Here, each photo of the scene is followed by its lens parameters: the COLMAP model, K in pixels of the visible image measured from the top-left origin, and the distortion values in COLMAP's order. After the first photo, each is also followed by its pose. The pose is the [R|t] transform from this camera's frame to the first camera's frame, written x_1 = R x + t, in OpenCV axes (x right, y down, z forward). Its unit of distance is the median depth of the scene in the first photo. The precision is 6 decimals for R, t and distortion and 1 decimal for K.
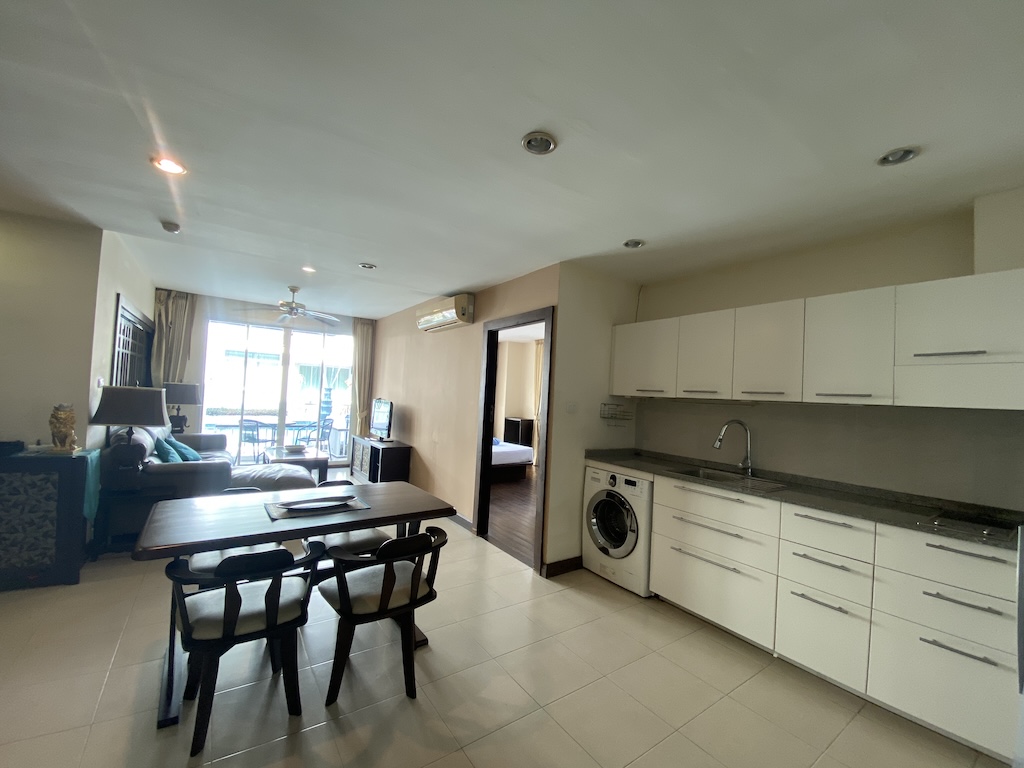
lens RADIAL K [[407.7, 0, 512.0], [0, 407.7, 384.0], [0, 0, 1]] dist [-0.019401, -0.000120]
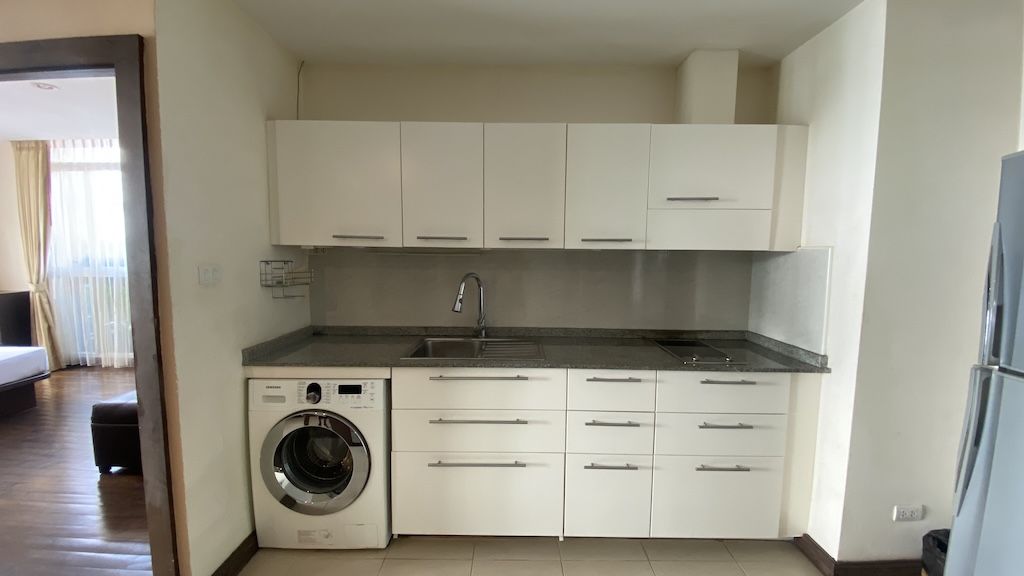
lens RADIAL K [[411.2, 0, 512.6], [0, 411.2, 289.7], [0, 0, 1]] dist [0.021855, -0.020658]
pose [[0.569999, -0.122225, 0.812504, -0.056822], [-0.004461, 0.988399, 0.151815, -0.001370], [-0.821633, -0.090159, 0.562841, 0.462819]]
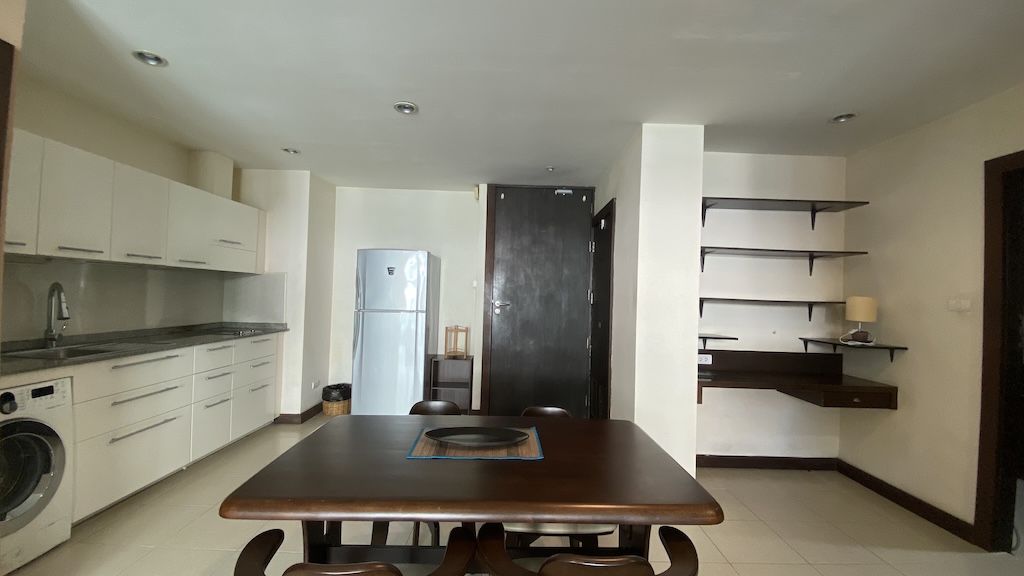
lens RADIAL K [[411.2, 0, 512.6], [0, 411.2, 289.7], [0, 0, 1]] dist [0.021855, -0.020658]
pose [[-0.819170, -0.071541, 0.569071, -0.657662], [-0.090104, 0.995922, -0.004501, 0.022013], [-0.566429, -0.054962, -0.822276, 1.118944]]
